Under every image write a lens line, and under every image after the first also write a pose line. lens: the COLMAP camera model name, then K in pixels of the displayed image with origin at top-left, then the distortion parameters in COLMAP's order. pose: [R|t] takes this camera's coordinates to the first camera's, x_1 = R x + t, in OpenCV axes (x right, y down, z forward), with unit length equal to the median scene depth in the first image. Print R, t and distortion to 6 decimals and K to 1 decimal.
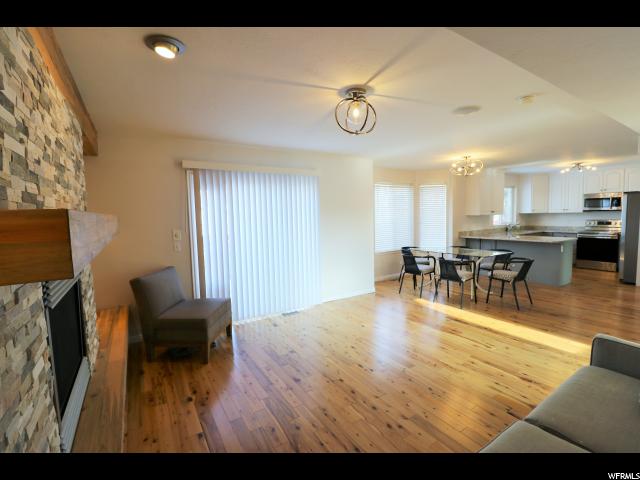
lens RADIAL K [[296.7, 0, 316.7], [0, 296.7, 237.0], [0, 0, 1]] dist [-0.017046, -0.001356]
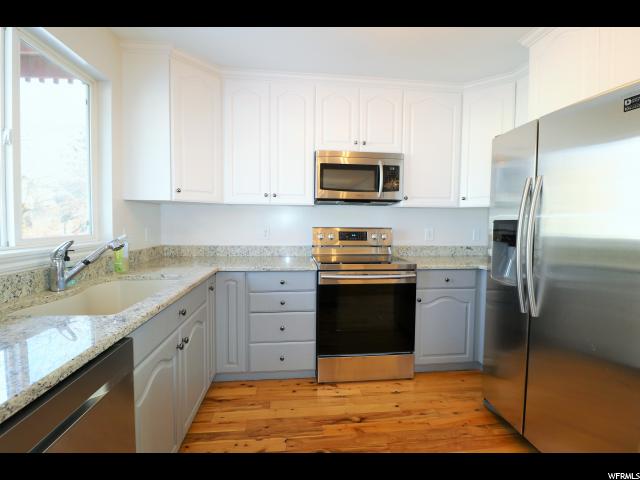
lens RADIAL K [[296.7, 0, 319.6], [0, 296.7, 234.6], [0, 0, 1]] dist [-0.017046, -0.001356]
pose [[0.416007, -0.005385, 0.909346, 0.612236], [0.051137, 0.998539, -0.017481, -0.044146], [-0.907923, 0.053774, 0.415674, 0.866996]]
